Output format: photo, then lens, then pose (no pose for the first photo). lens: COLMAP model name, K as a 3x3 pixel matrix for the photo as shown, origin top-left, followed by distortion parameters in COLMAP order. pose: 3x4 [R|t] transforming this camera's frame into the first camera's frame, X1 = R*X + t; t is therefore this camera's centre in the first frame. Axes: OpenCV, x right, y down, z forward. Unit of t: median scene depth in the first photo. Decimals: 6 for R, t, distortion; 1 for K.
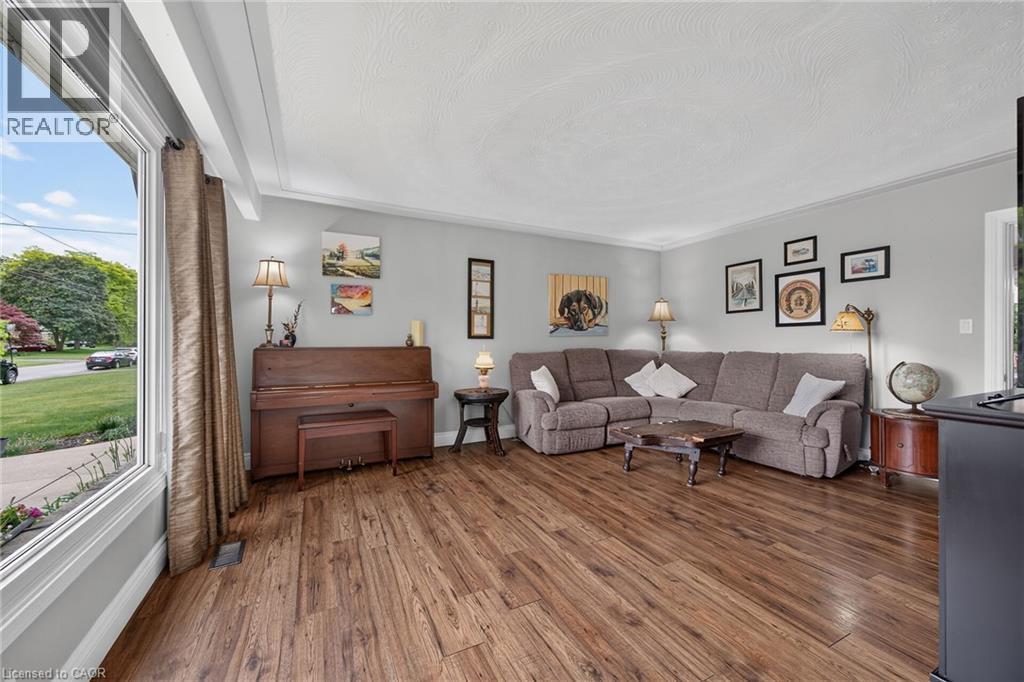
lens RADIAL K [[403.0, 0, 539.2], [0, 403.0, 339.2], [0, 0, 1]] dist [0.000651, -0.000714]
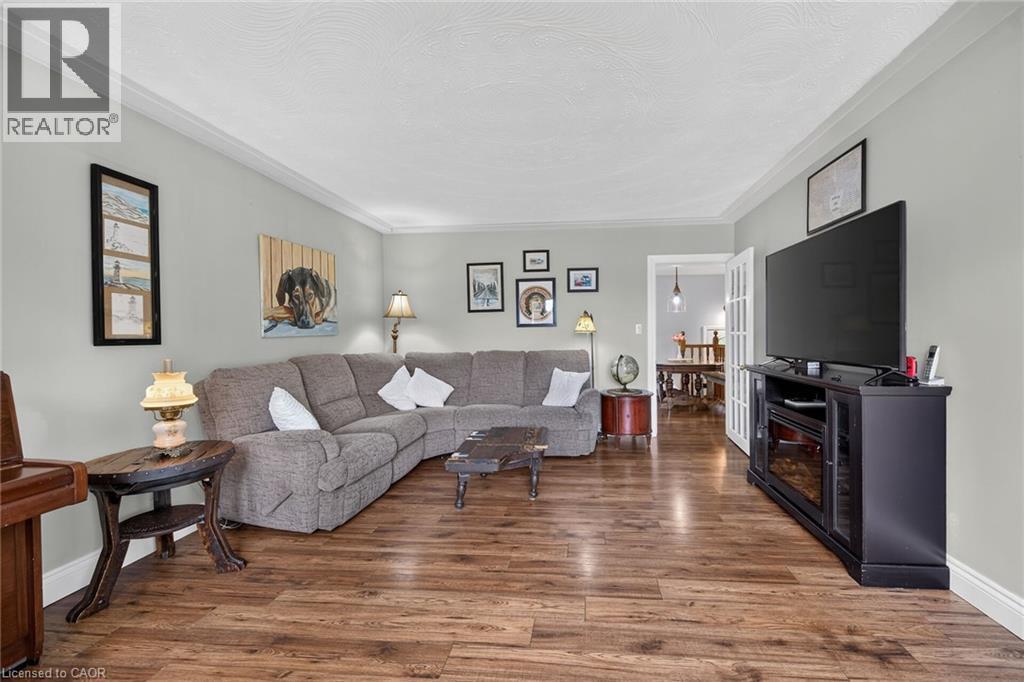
lens RADIAL K [[403.0, 0, 512.8], [0, 403.0, 338.5], [0, 0, 1]] dist [0.000651, -0.000714]
pose [[0.550459, -0.013465, 0.834753, -0.313106], [0.004304, 0.999902, 0.013290, -0.013748], [-0.834851, -0.003723, 0.550464, 0.395144]]
